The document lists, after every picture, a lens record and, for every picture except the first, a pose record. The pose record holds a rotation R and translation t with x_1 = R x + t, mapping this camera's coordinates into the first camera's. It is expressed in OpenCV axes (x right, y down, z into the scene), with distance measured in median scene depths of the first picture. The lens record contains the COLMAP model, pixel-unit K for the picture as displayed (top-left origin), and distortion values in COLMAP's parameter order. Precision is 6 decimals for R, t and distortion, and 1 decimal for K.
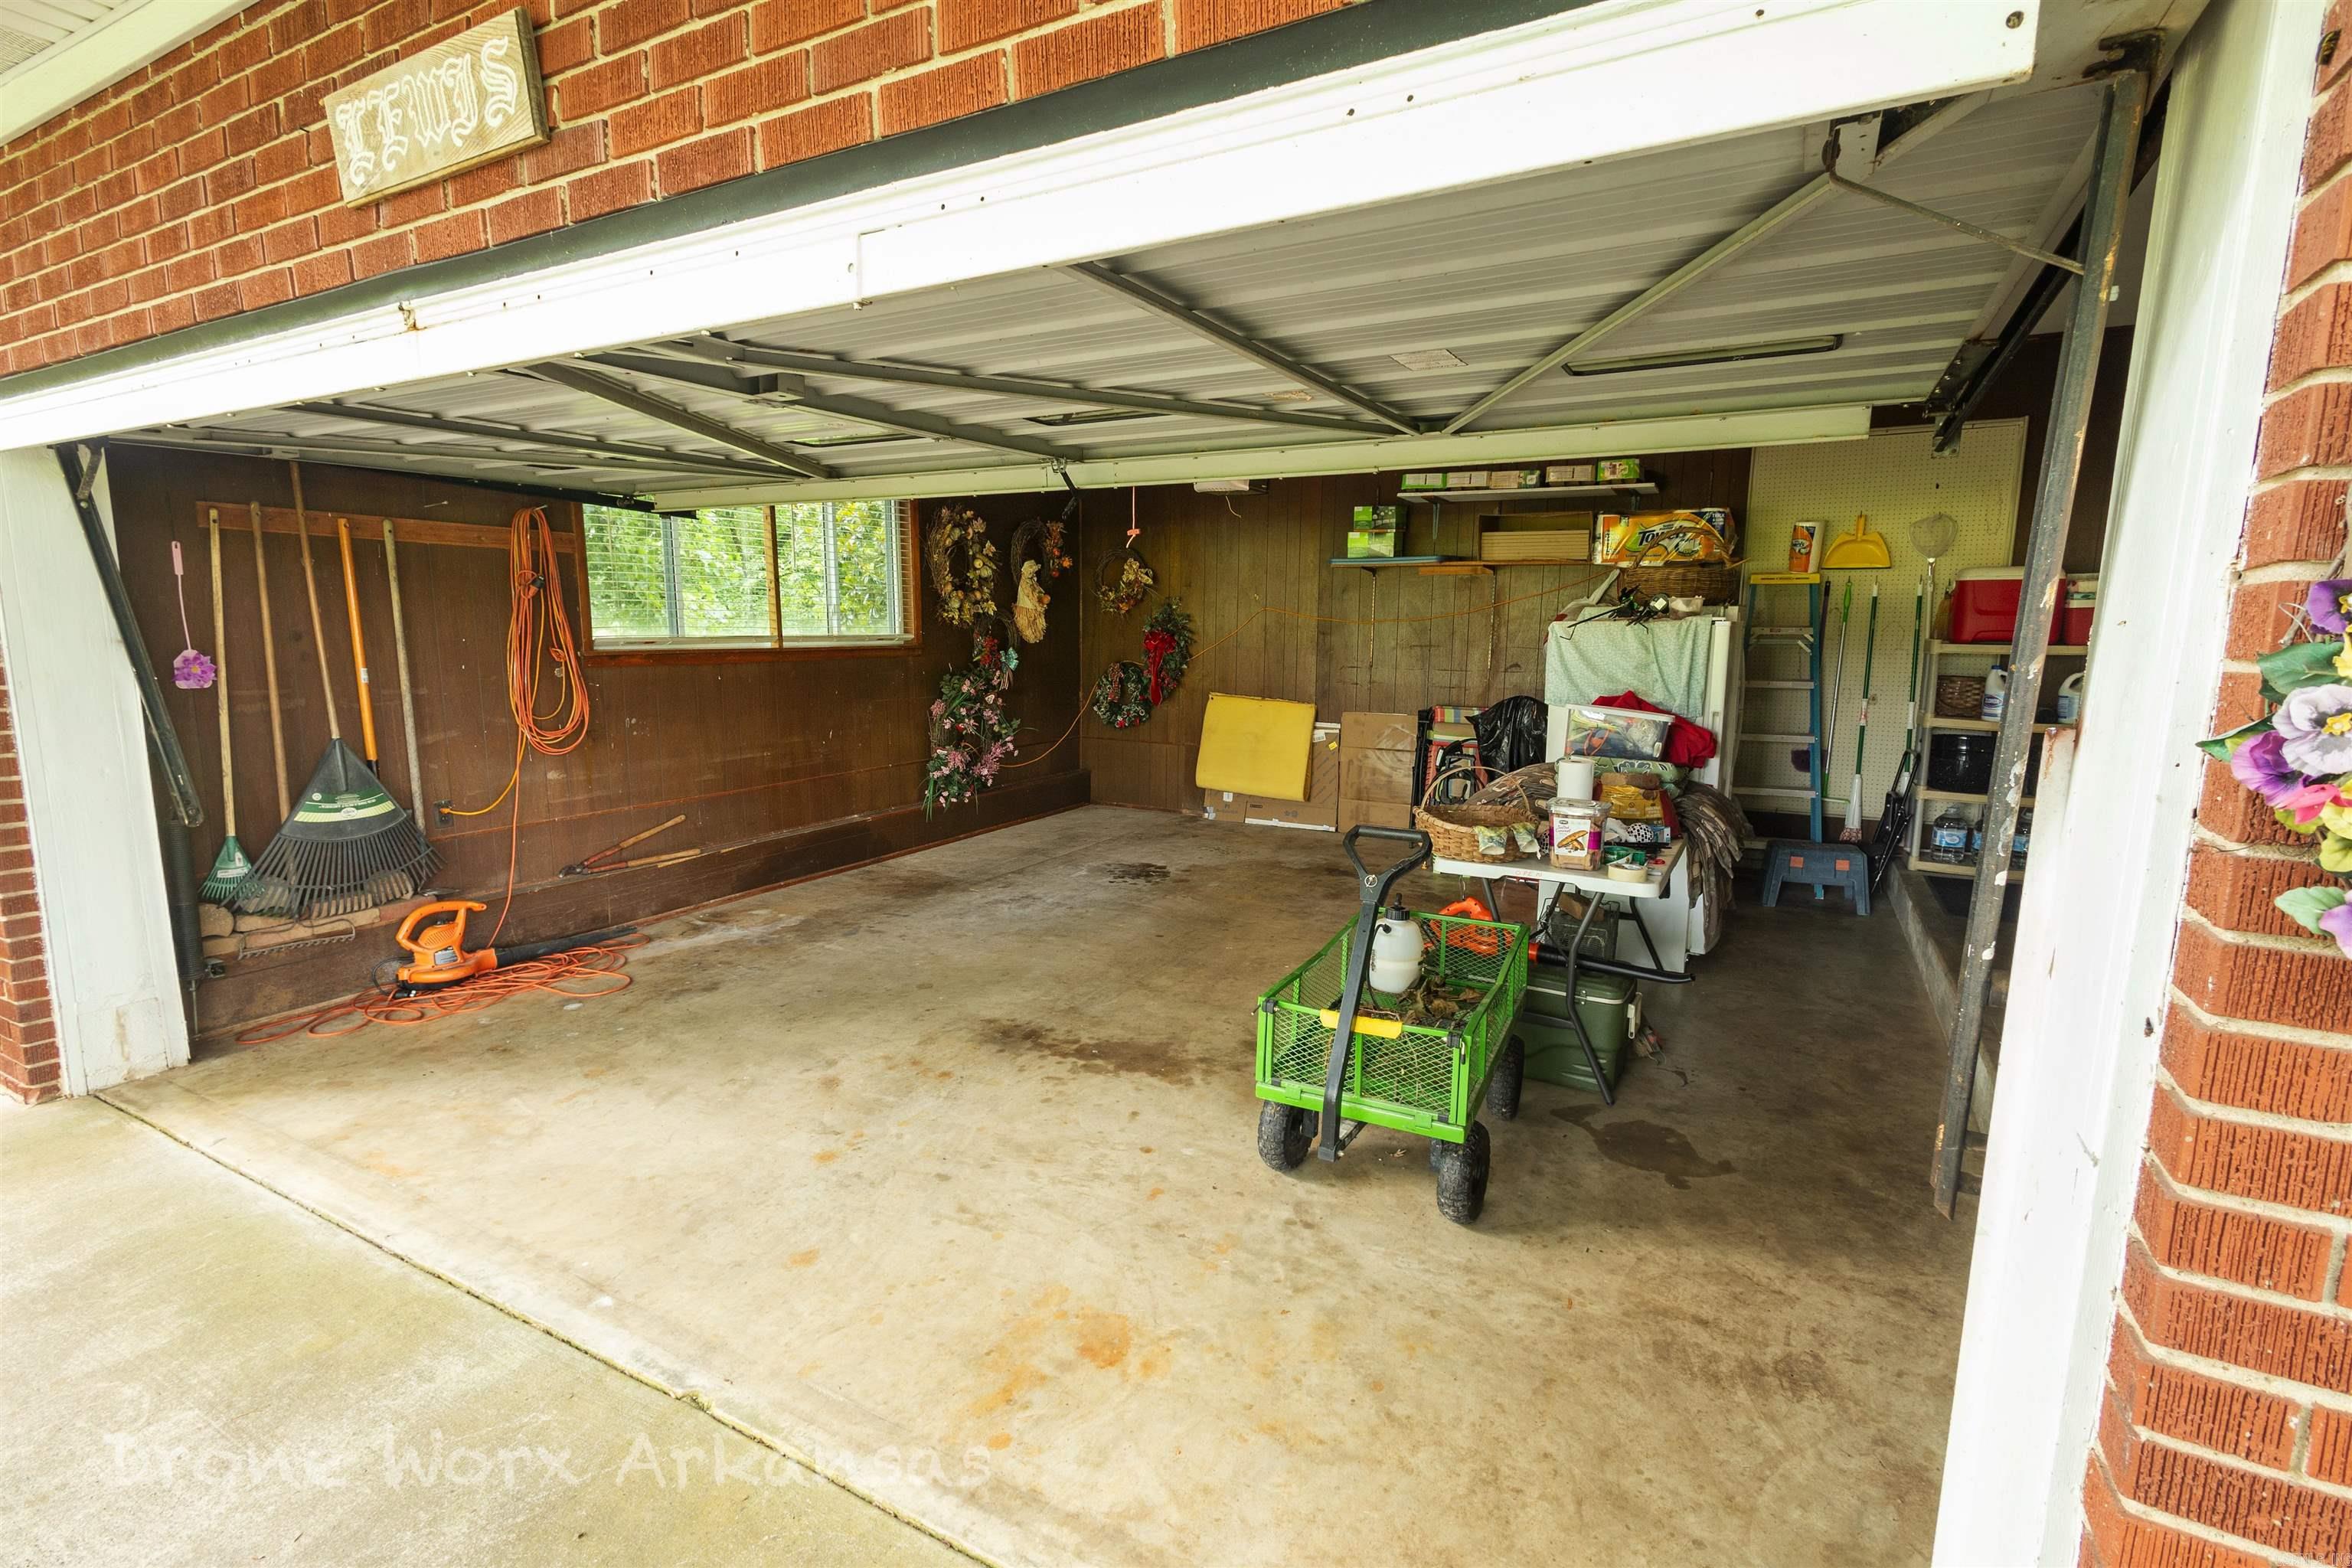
lens RADIAL K [[1077.1, 0, 1173.3], [0, 1077.1, 785.7], [0, 0, 1]] dist [0.014779, -0.004015]
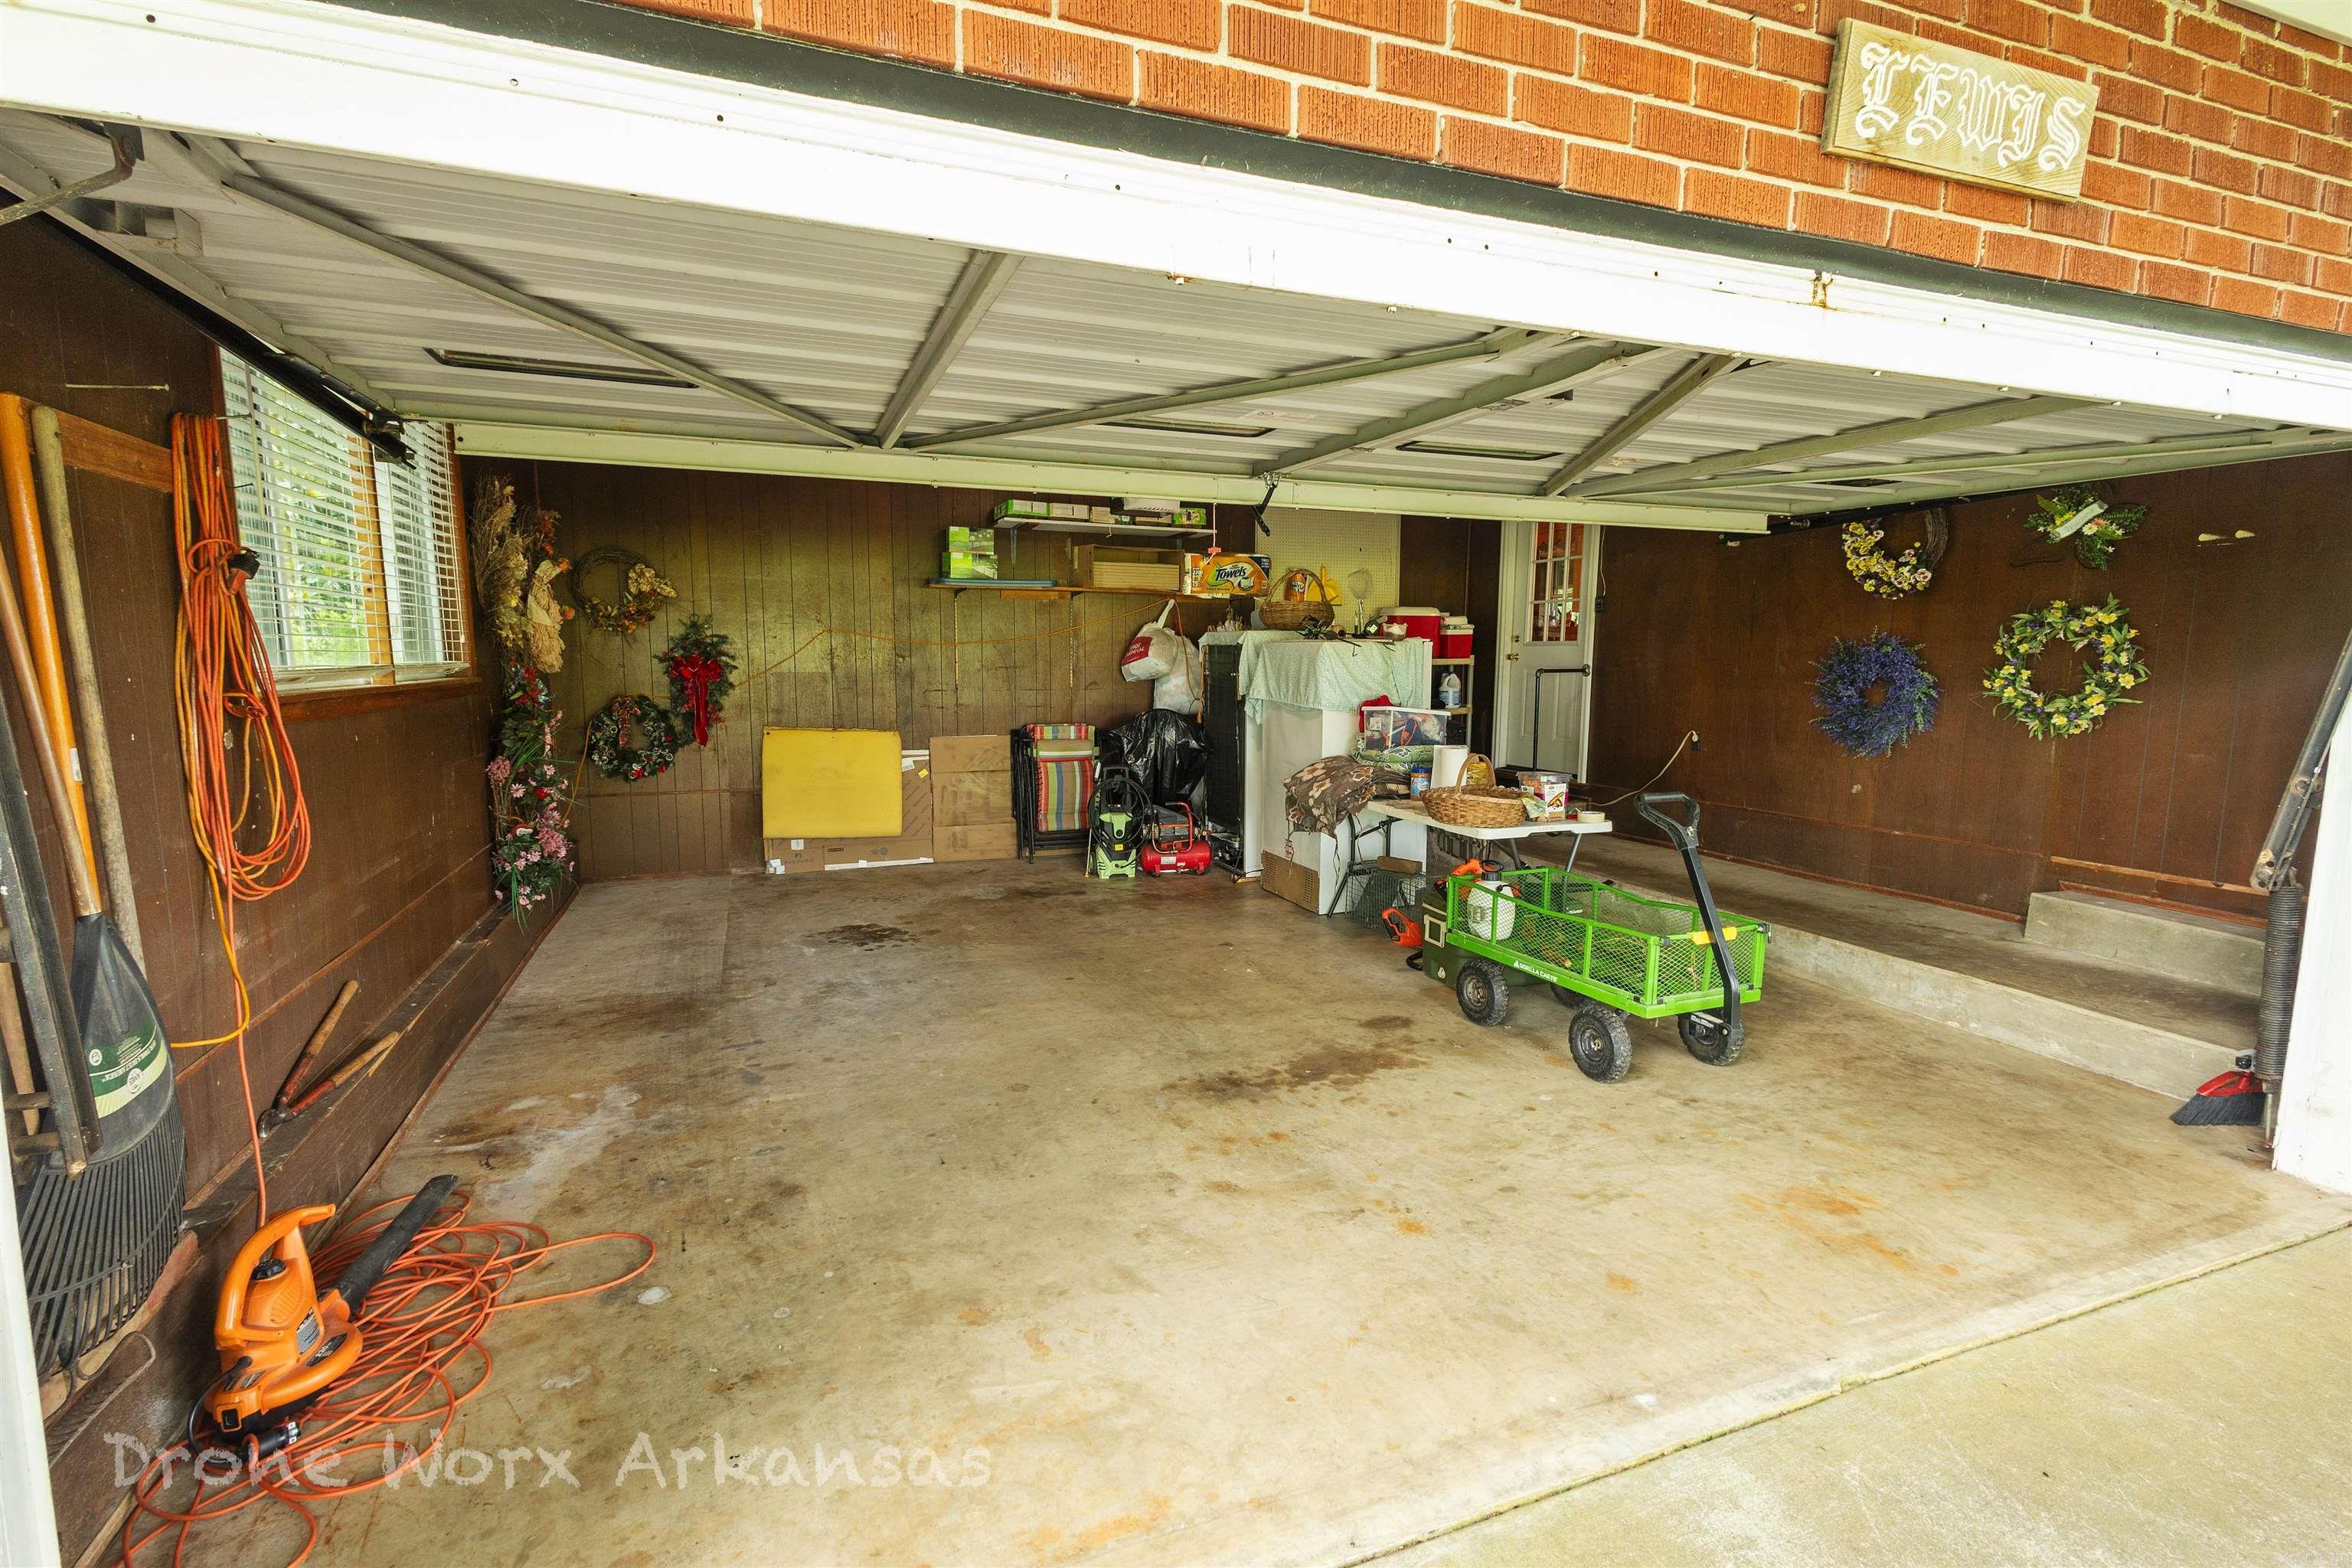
lens RADIAL K [[1077.1, 0, 1173.3], [0, 1077.1, 785.7], [0, 0, 1]] dist [0.014779, -0.004015]
pose [[0.642917, -0.101706, 0.759153, -0.616752], [0.118714, 0.992399, 0.032417, -0.043639], [-0.756680, 0.069281, 0.650104, 0.300385]]
